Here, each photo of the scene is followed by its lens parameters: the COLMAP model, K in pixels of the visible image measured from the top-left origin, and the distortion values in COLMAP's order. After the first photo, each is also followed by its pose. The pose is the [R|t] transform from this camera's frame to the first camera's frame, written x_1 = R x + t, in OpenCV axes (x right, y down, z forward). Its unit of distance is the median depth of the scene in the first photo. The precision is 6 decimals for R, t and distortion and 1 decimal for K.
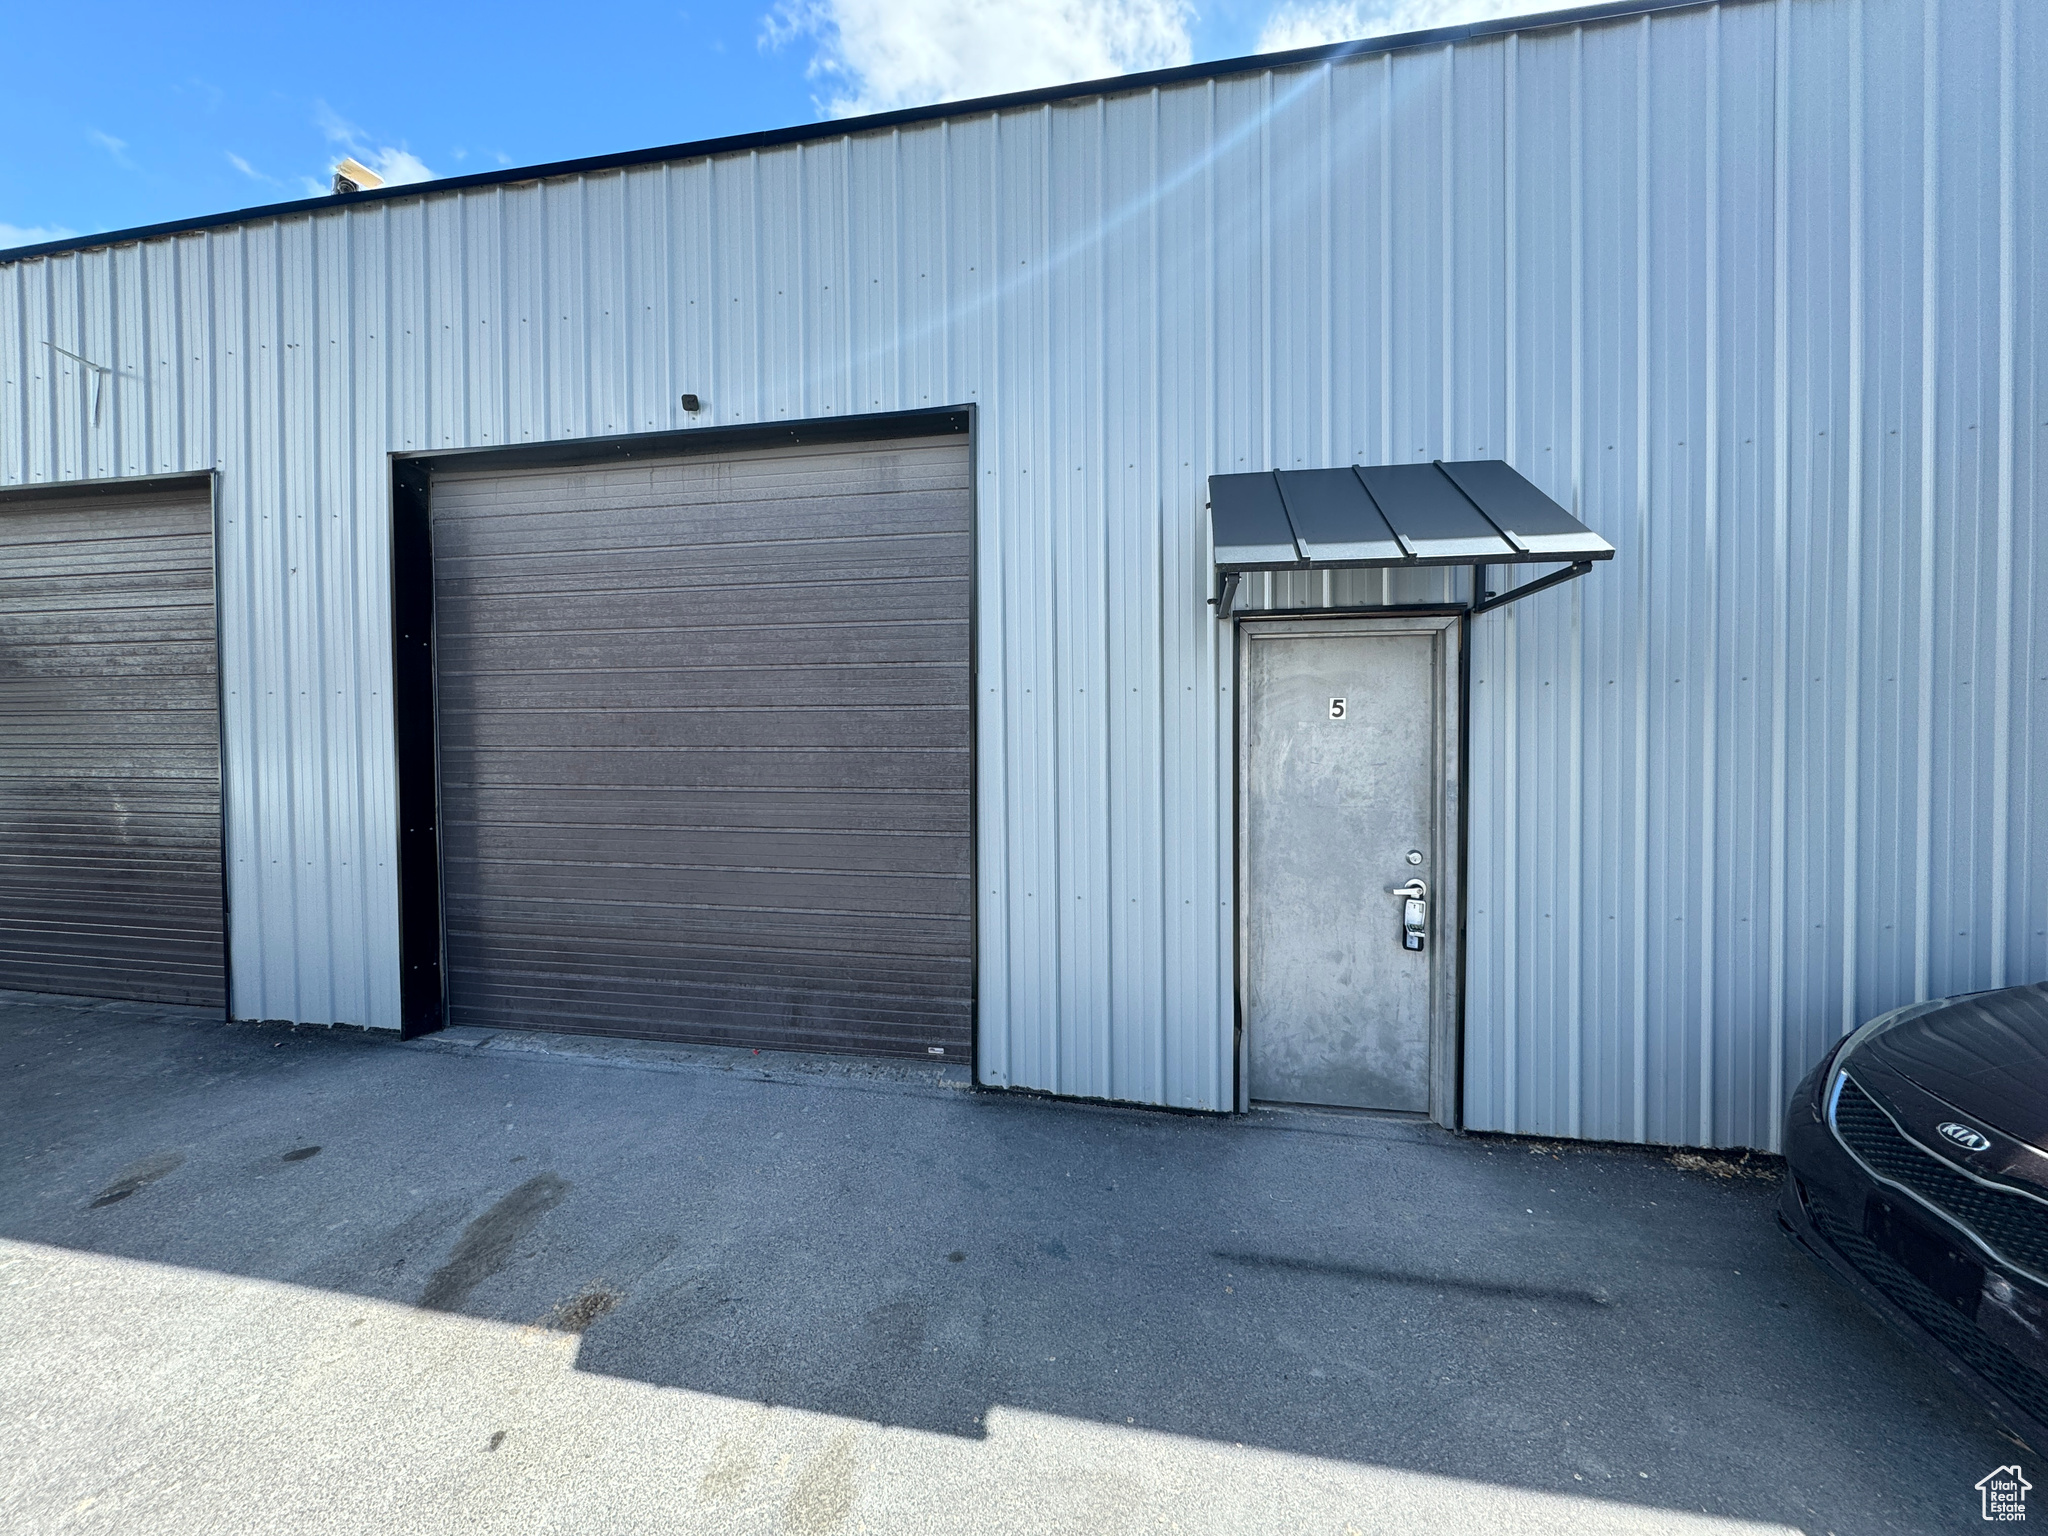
lens RADIAL K [[815.4, 0, 1018.0], [0, 815.4, 761.5], [0, 0, 1]] dist [0.000076, -0.000122]
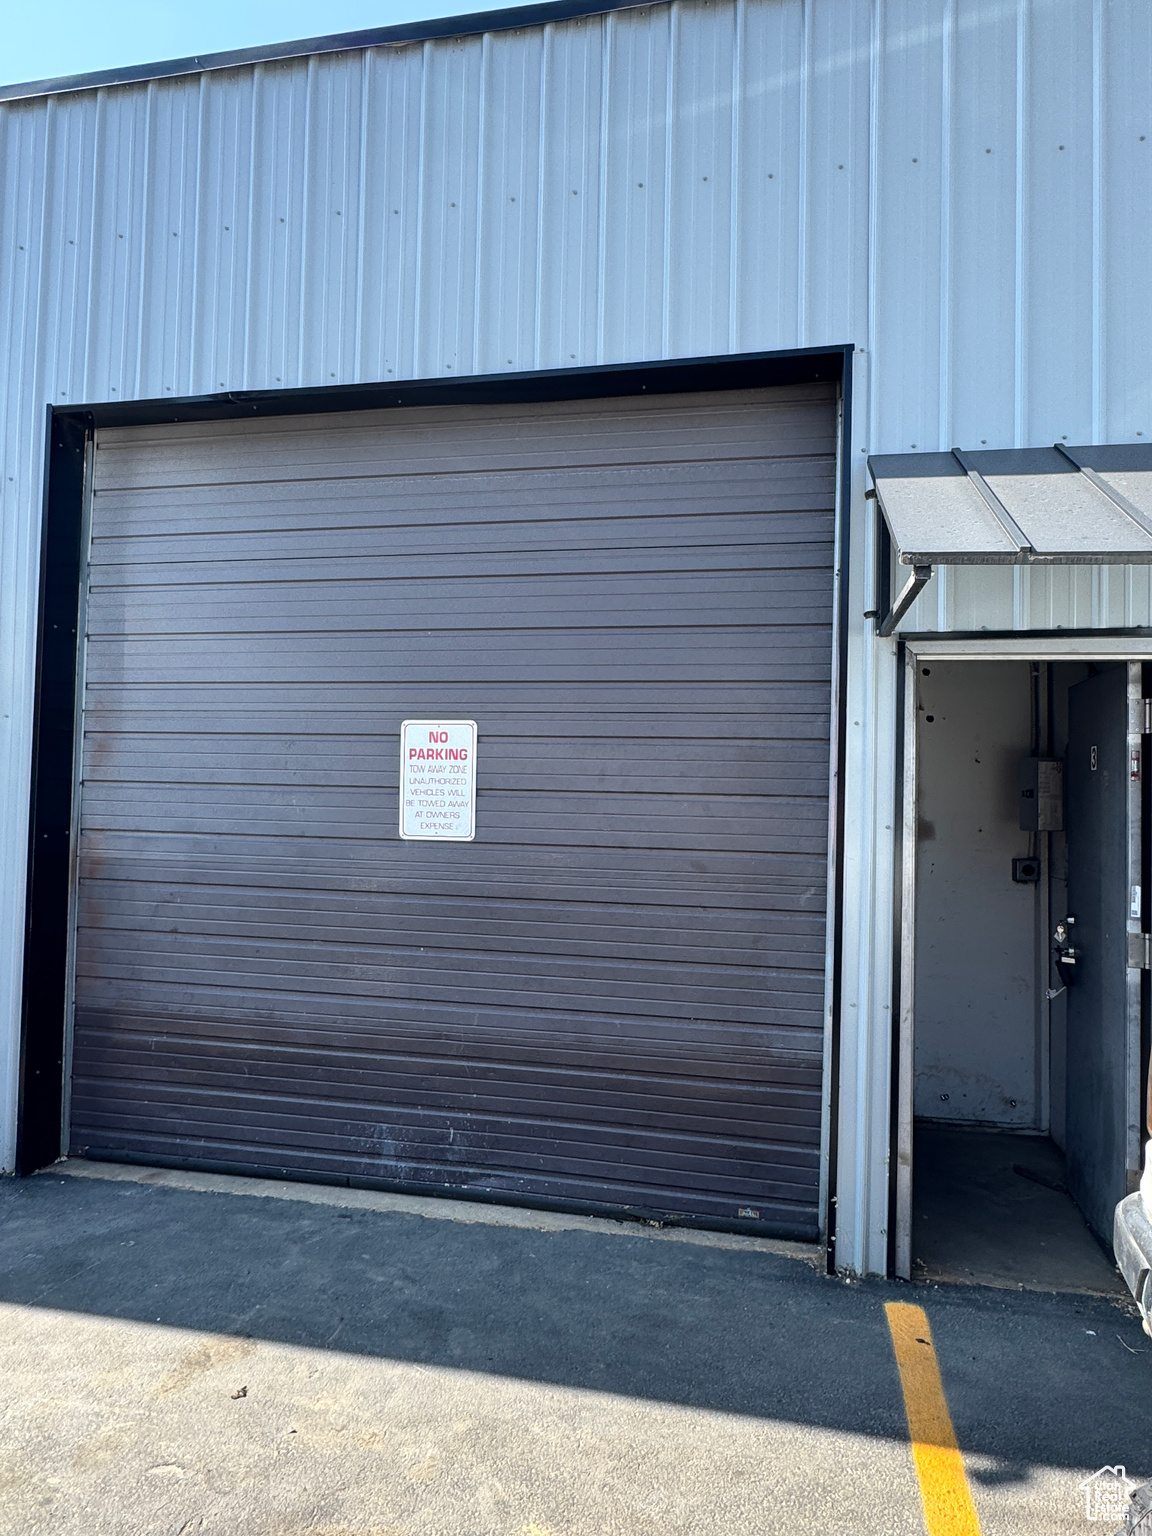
lens RADIAL K [[1028.4, 0, 576.0], [0, 1028.4, 768.0], [0, 0, 1]] dist [0.005715, 0.001062]
pose [[0.999404, 0.018214, -0.029315, -0.227404], [-0.019448, 0.998914, -0.042347, -0.003015], [0.028512, 0.042892, 0.998673, 0.051013]]
